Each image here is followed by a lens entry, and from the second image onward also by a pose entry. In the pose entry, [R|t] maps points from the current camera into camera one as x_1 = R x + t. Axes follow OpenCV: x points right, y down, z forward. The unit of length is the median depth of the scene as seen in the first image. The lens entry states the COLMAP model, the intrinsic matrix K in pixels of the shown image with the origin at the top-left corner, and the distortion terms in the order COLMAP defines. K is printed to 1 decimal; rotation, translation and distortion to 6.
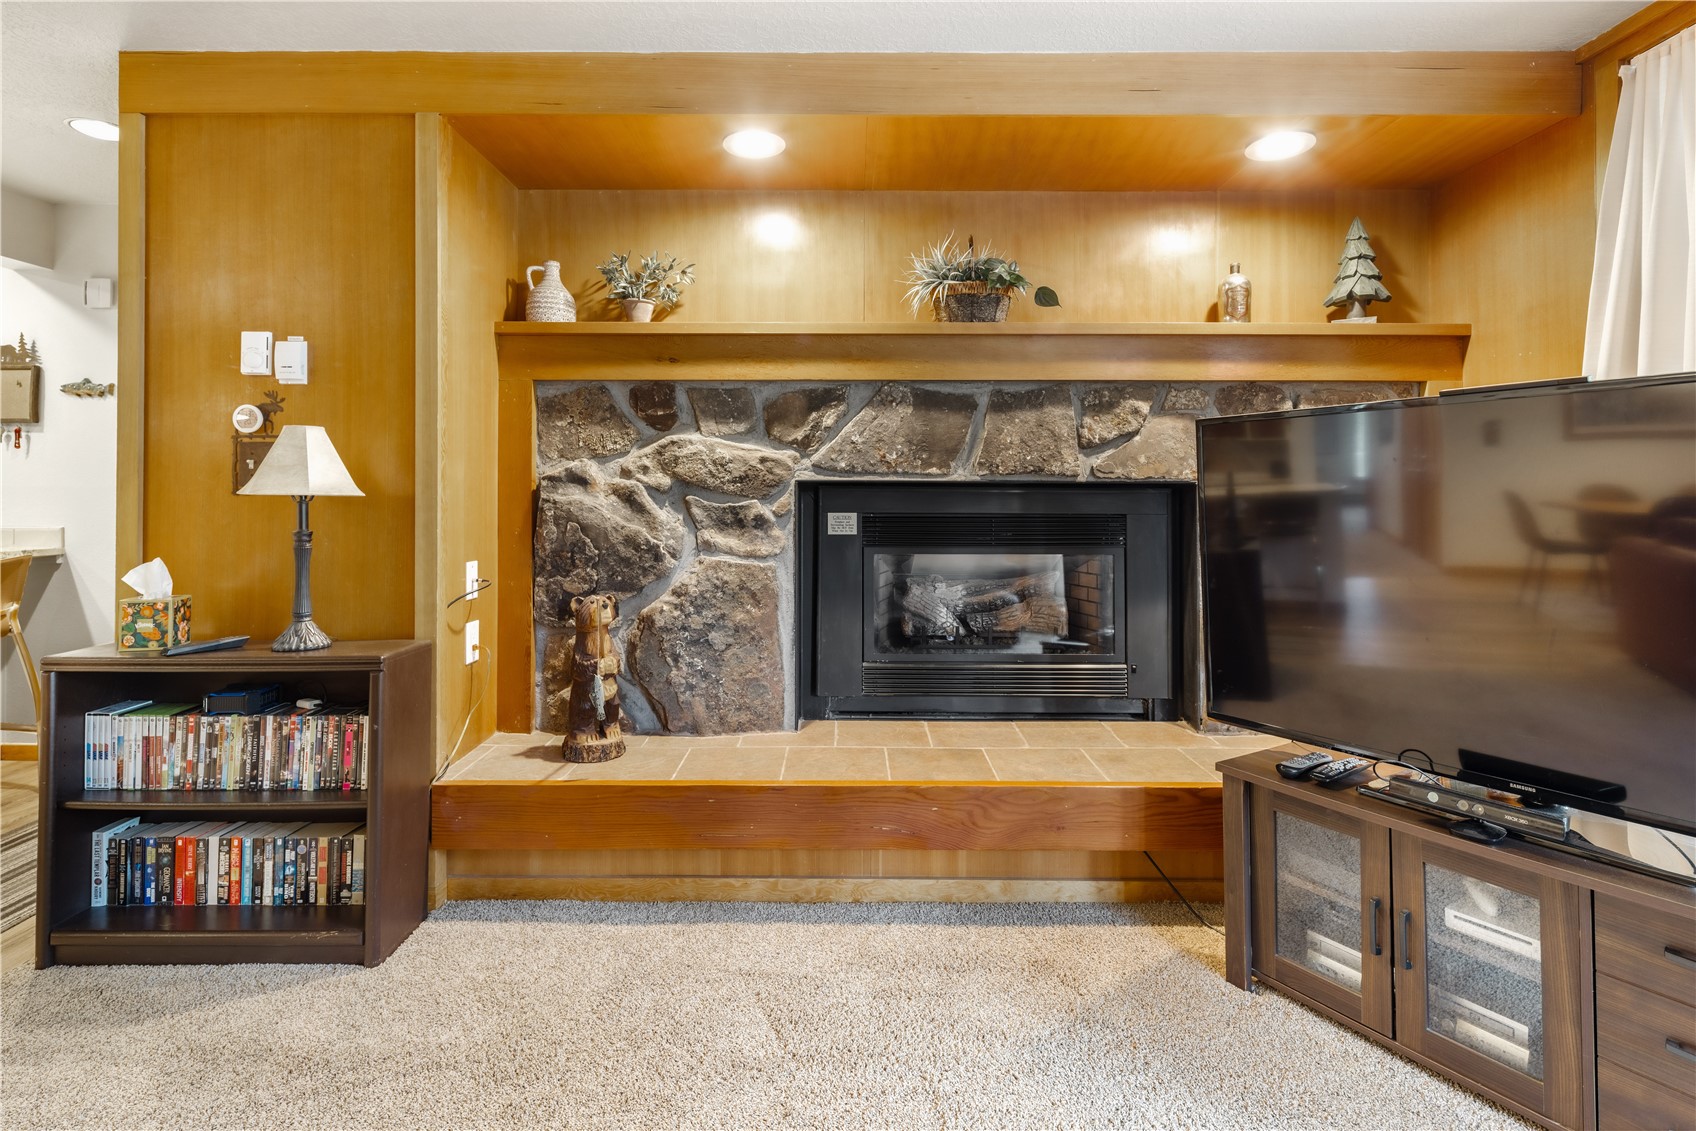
lens RADIAL K [[841.9, 0, 836.9], [0, 841.9, 488.3], [0, 0, 1]] dist [-0.000211, -0.001050]
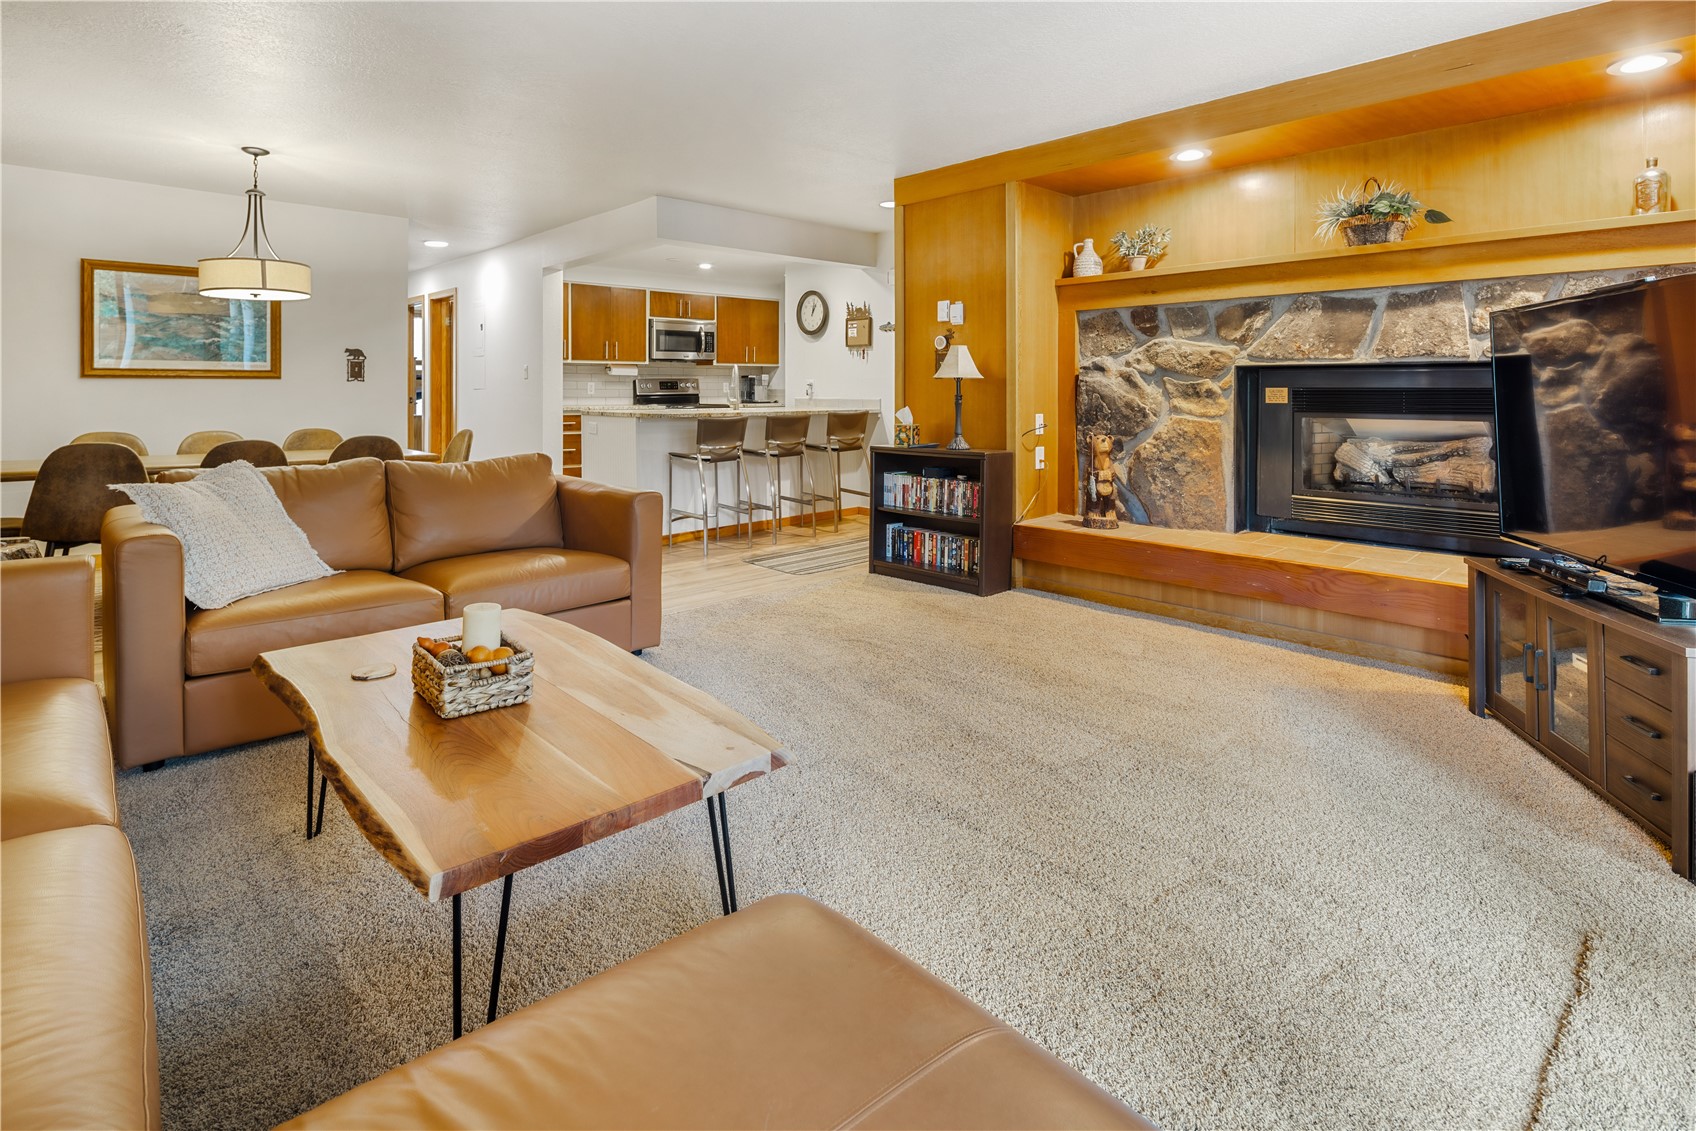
lens RADIAL K [[841.9, 0, 836.9], [0, 841.9, 488.3], [0, 0, 1]] dist [-0.000211, -0.001050]
pose [[0.693617, 0.079793, -0.715911, 0.559051], [0.008152, 0.992913, 0.118565, 0.024365], [0.720298, -0.088074, 0.688050, -0.571856]]
